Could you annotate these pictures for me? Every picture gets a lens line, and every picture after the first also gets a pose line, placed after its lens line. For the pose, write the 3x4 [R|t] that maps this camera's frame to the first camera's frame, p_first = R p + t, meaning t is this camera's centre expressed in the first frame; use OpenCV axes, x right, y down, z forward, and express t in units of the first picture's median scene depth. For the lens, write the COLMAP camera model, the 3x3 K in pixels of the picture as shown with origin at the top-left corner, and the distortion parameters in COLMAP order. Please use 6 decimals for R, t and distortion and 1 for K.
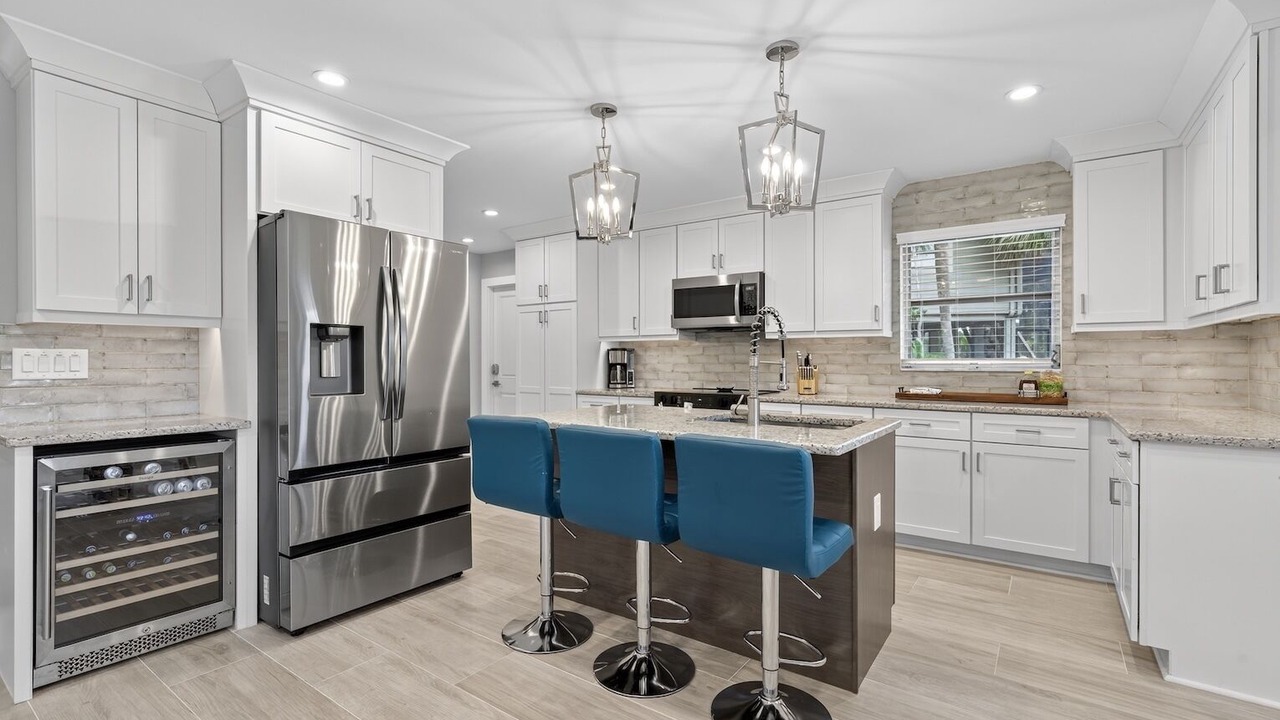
lens RADIAL K [[573.1, 0, 640.0], [0, 573.1, 360.0], [0, 0, 1]] dist [-0.000964, 0.000009]
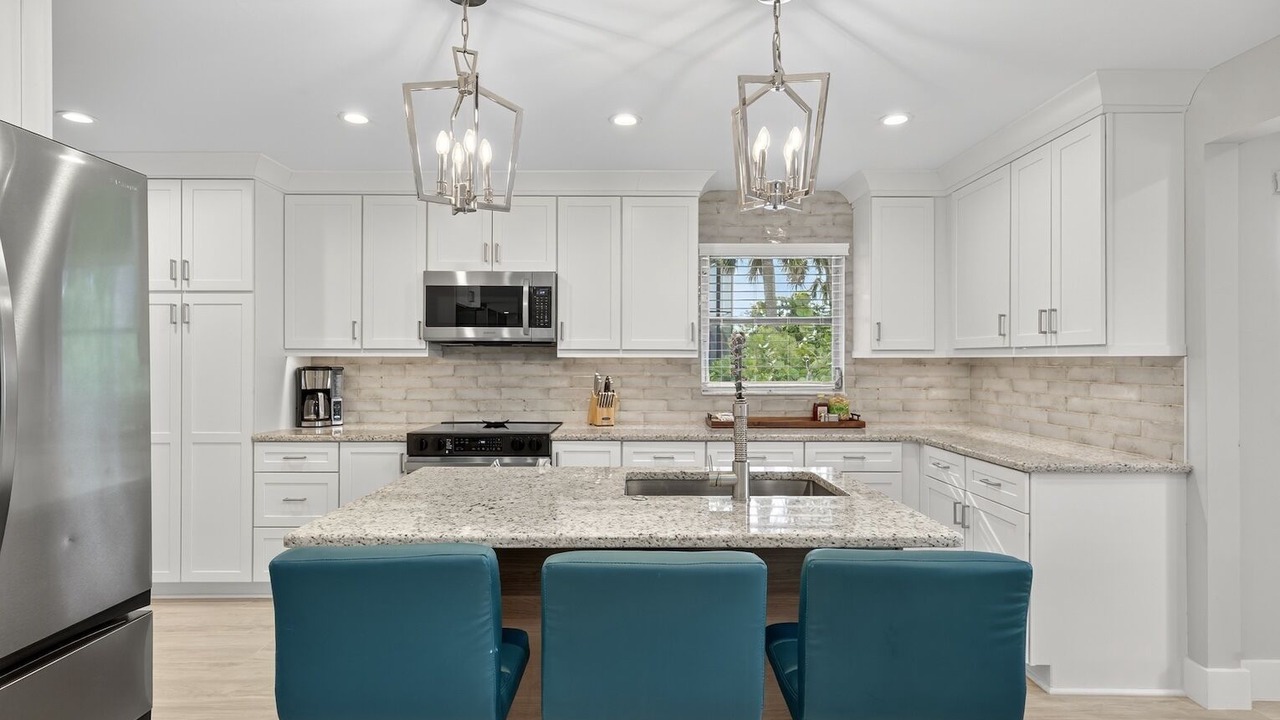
lens RADIAL K [[629.7, 0, 639.2], [0, 629.7, 364.2], [0, 0, 1]] dist [-0.000617, -0.000056]
pose [[0.811958, -0.001374, 0.583714, -0.207064], [-0.000117, 0.999997, 0.002516, -0.032260], [-0.583716, -0.002112, 0.811955, 0.248059]]
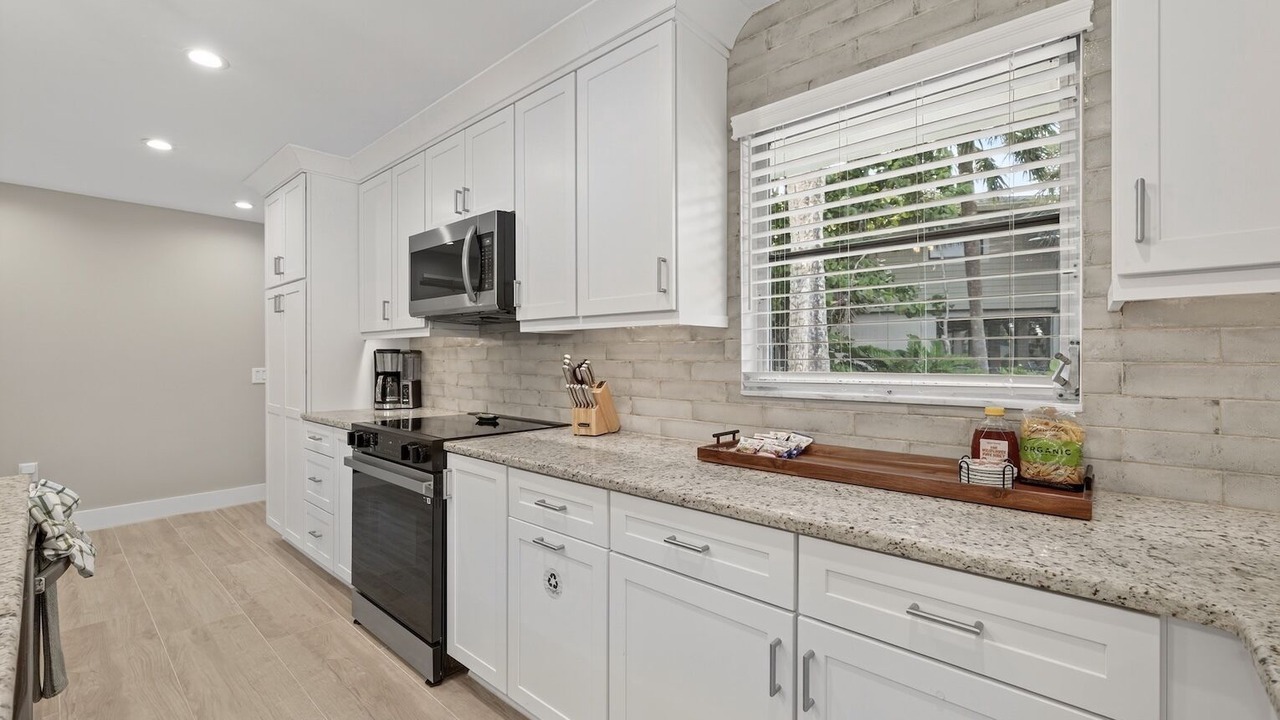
lens RADIAL K [[531.8, 0, 640.0], [0, 531.8, 360.0], [0, 0, 1]] dist [-0.008697, -0.000016]
pose [[0.994176, 0.001165, -0.107761, 0.415730], [-0.000978, 0.999998, 0.001783, -0.012406], [0.107763, -0.001667, 0.994175, 0.534042]]
